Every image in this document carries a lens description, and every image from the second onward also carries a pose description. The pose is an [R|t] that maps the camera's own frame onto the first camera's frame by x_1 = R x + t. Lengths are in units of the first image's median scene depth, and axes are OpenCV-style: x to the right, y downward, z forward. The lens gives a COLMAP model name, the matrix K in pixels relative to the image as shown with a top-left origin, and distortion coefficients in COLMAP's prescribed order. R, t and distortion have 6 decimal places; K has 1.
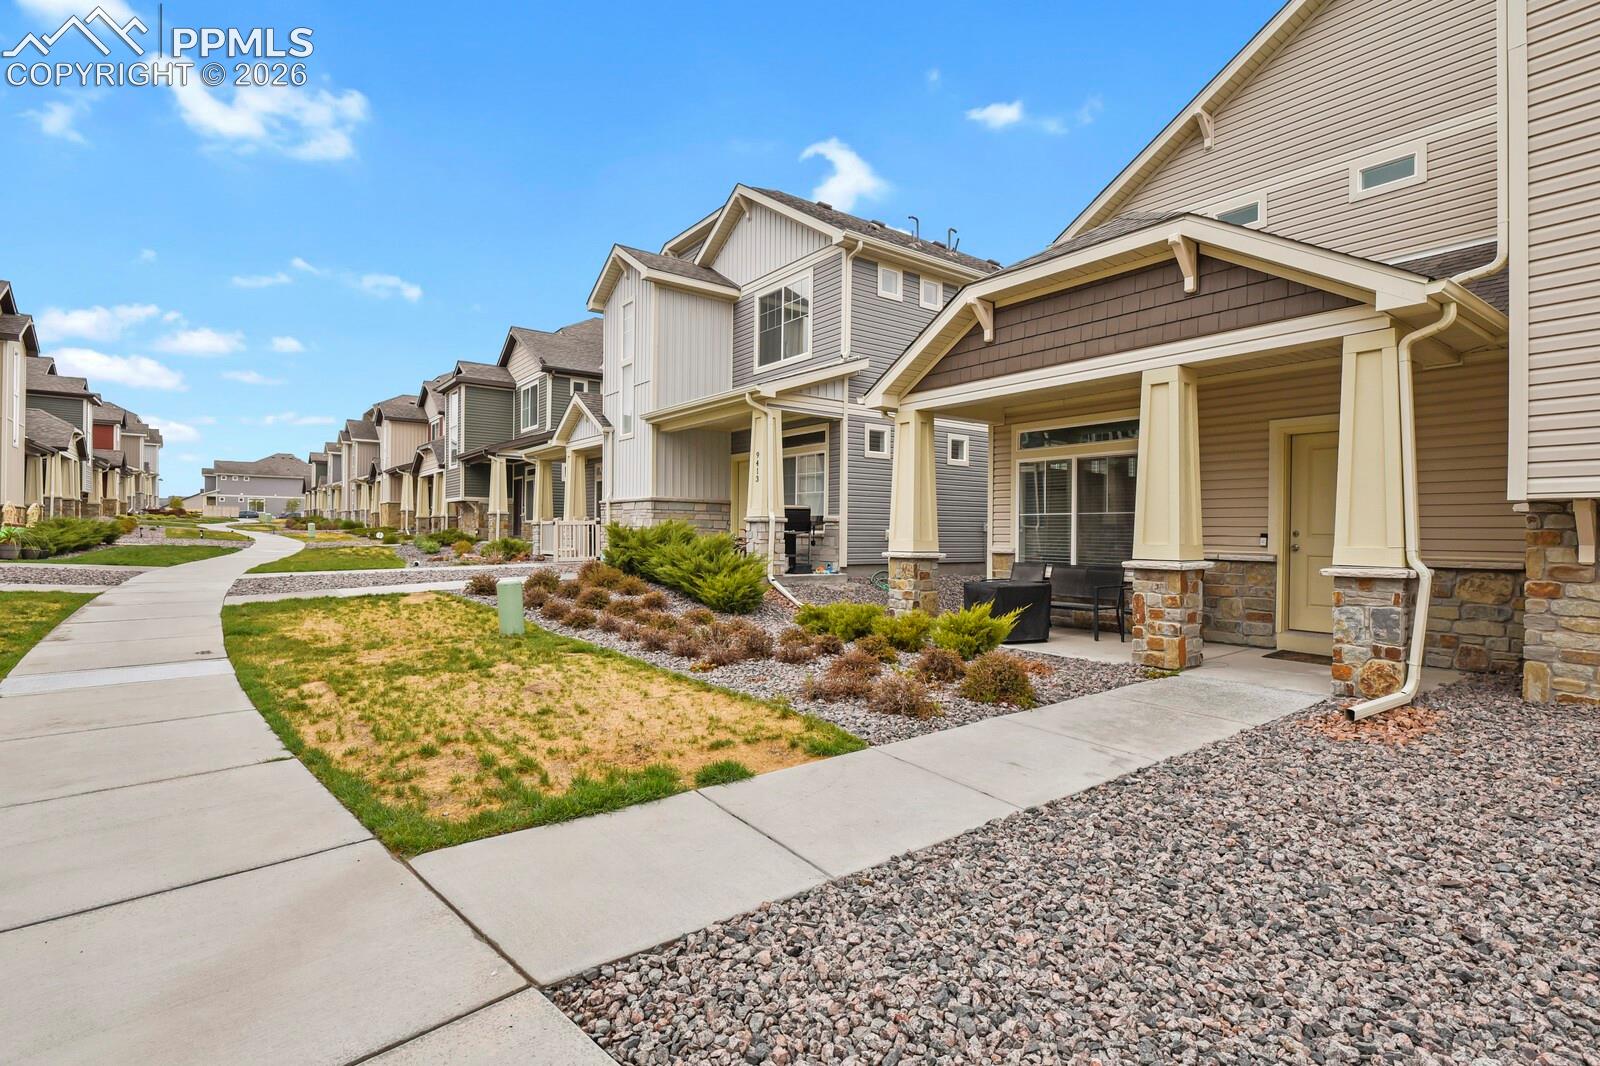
lens RADIAL K [[774.3, 0, 811.0], [0, 774.3, 533.4], [0, 0, 1]] dist [-0.003925, -0.006753]
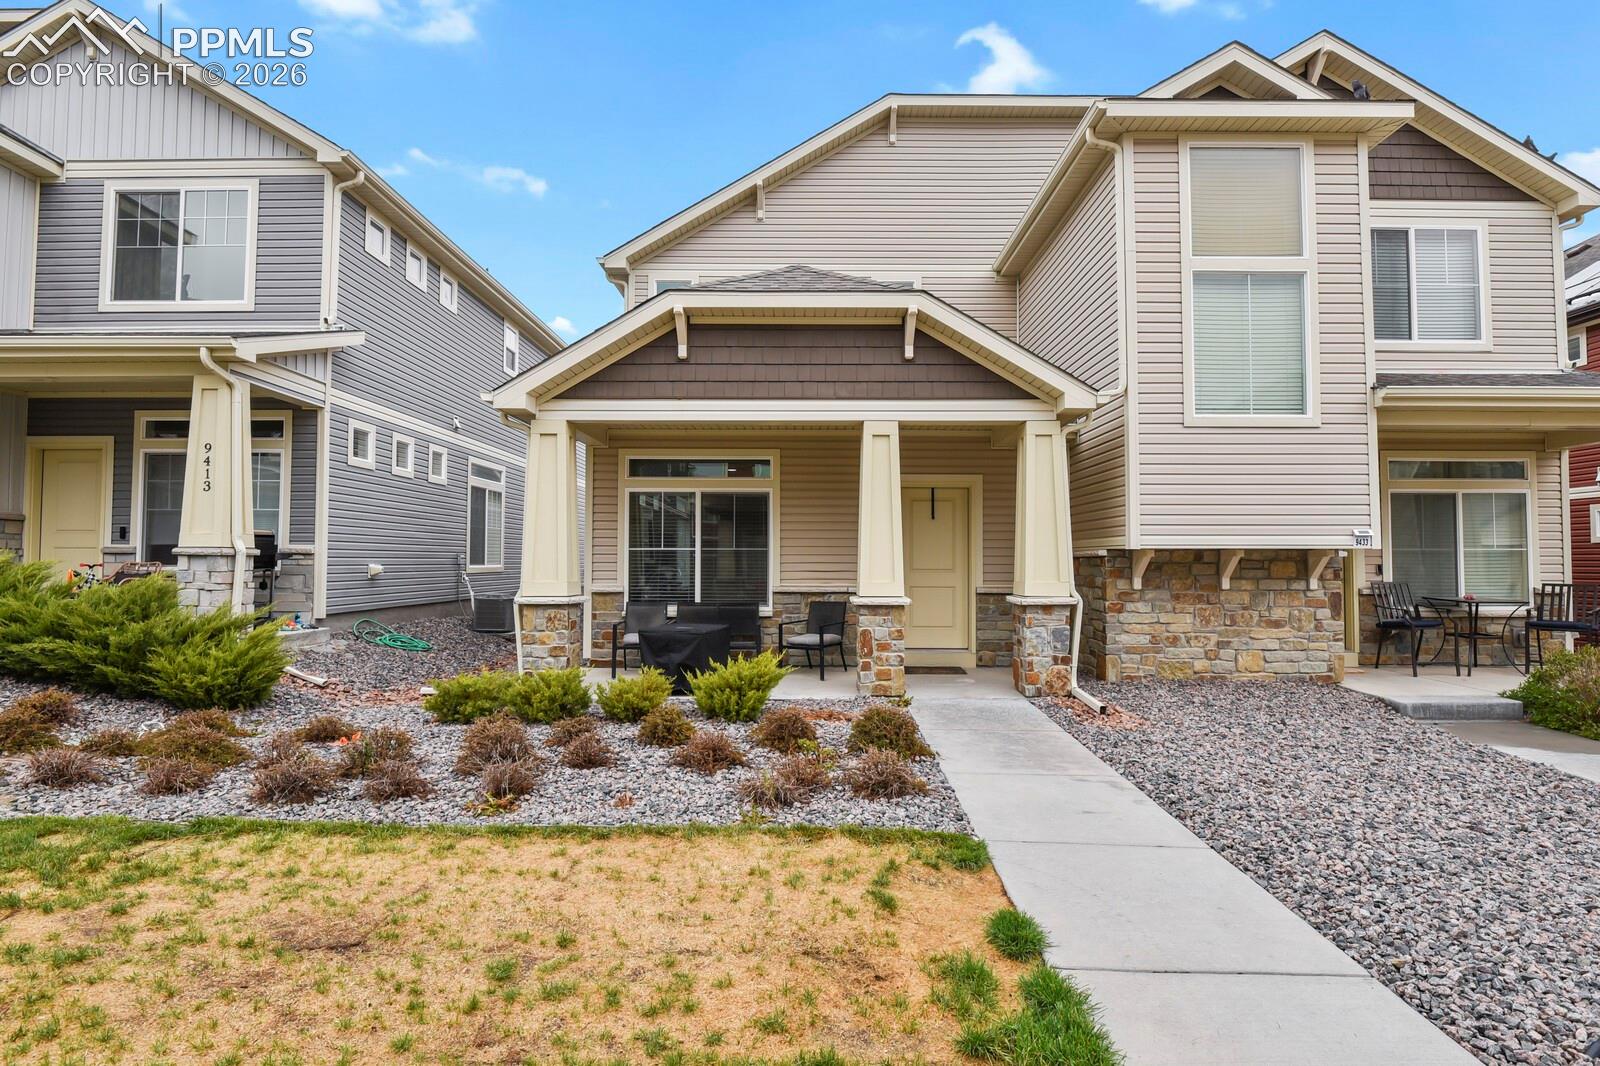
lens RADIAL K [[774.3, 0, 811.0], [0, 774.3, 533.4], [0, 0, 1]] dist [-0.003925, -0.006753]
pose [[0.600526, 0.020488, 0.799342, -0.367779], [0.003219, 0.999602, -0.028040, -0.018374], [-0.799599, 0.019412, 0.600221, 0.323872]]
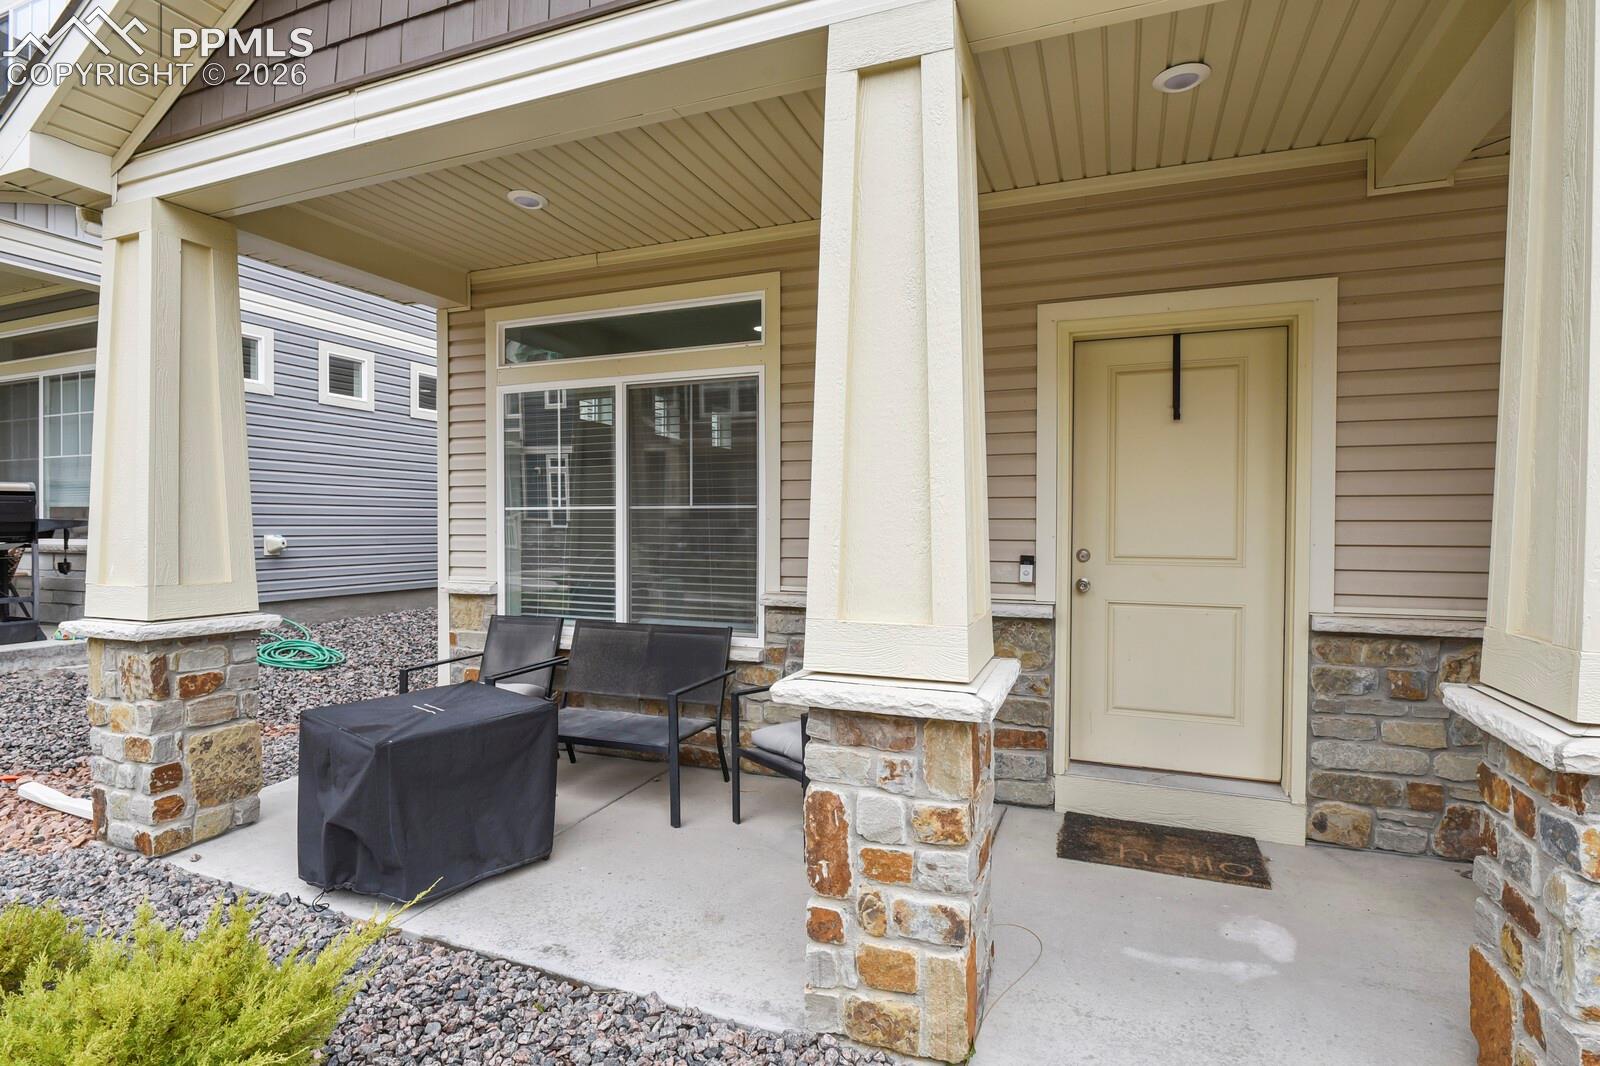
lens RADIAL K [[775.4, 0, 810.2], [0, 775.4, 535.3], [0, 0, 1]] dist [-0.006659, -0.005463]
pose [[0.852978, -0.015336, 0.521721, 0.207902], [0.006238, 0.999796, 0.019192, -0.018053], [-0.521909, -0.013116, 0.852900, 0.585538]]
